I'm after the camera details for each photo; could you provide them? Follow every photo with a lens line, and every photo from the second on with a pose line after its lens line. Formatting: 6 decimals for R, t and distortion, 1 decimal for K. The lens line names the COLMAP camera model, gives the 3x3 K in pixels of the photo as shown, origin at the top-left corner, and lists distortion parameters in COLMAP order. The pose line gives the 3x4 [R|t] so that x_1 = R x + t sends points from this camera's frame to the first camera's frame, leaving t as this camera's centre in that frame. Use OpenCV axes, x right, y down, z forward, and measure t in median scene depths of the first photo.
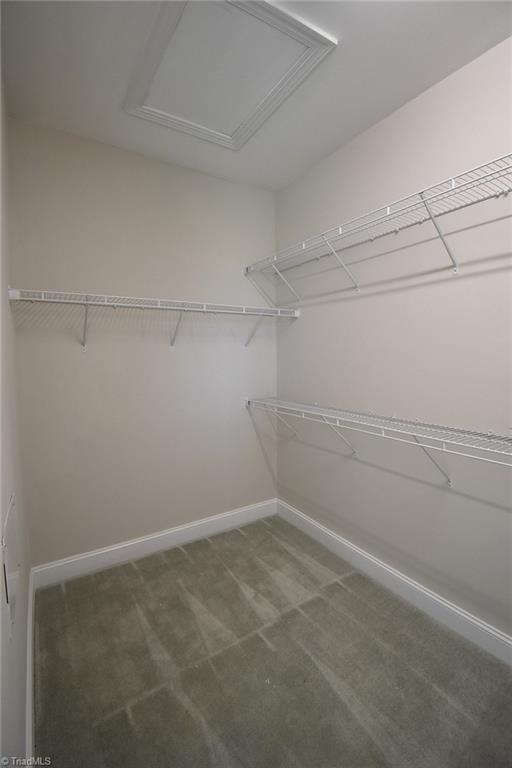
lens RADIAL K [[336.5, 0, 256.0], [0, 336.5, 384.0], [0, 0, 1]] dist [0.021187, -0.031083]
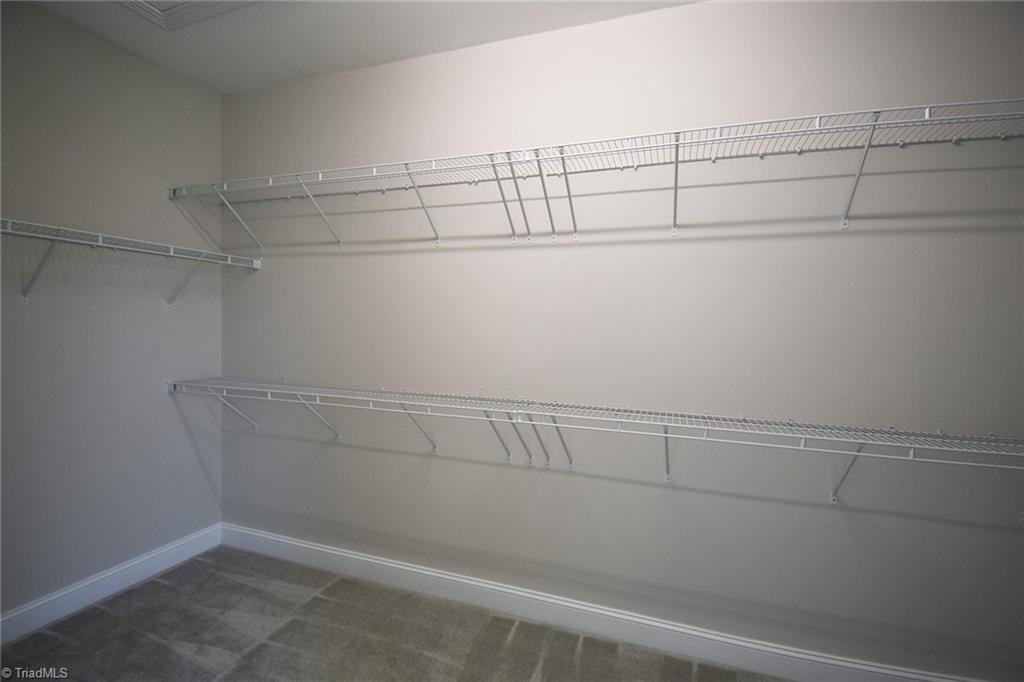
lens RADIAL K [[448.7, 0, 506.7], [0, 448.7, 338.2], [0, 0, 1]] dist [0.021187, -0.031083]
pose [[0.789386, 0.016169, 0.613684, -0.071835], [0.021223, 0.998337, -0.053603, 0.030119], [-0.613530, 0.055338, 0.787730, -0.169311]]
